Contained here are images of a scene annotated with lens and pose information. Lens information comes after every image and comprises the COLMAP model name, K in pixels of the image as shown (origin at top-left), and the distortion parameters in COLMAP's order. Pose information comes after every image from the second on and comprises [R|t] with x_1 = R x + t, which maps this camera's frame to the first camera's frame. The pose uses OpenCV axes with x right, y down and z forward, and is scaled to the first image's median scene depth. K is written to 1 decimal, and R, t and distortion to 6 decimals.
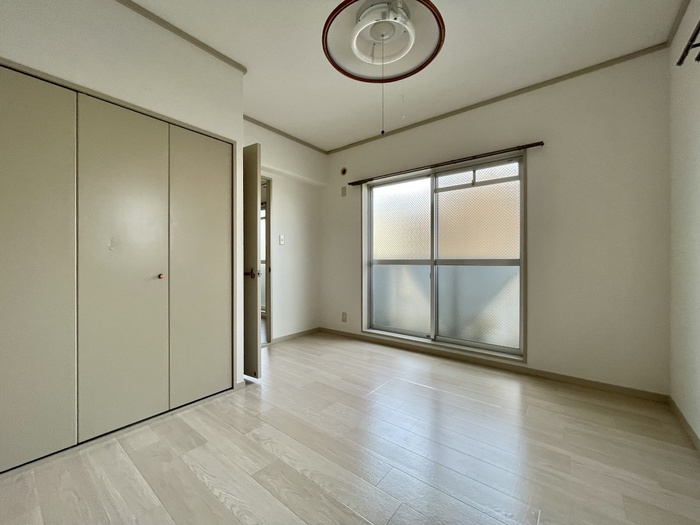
lens RADIAL K [[284.1, 0, 351.2], [0, 284.1, 259.4], [0, 0, 1]] dist [-0.006179, -0.000209]
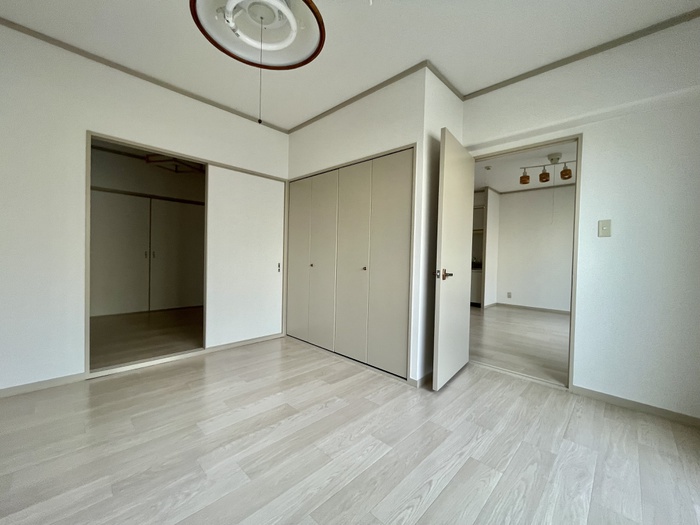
lens RADIAL K [[284.1, 0, 351.7], [0, 284.1, 260.6], [0, 0, 1]] dist [-0.006179, -0.000209]
pose [[-0.102594, 0.013421, -0.994633, 0.780861], [-0.017269, 0.999734, 0.015271, -0.003092], [0.994573, 0.018743, -0.102335, 1.075877]]
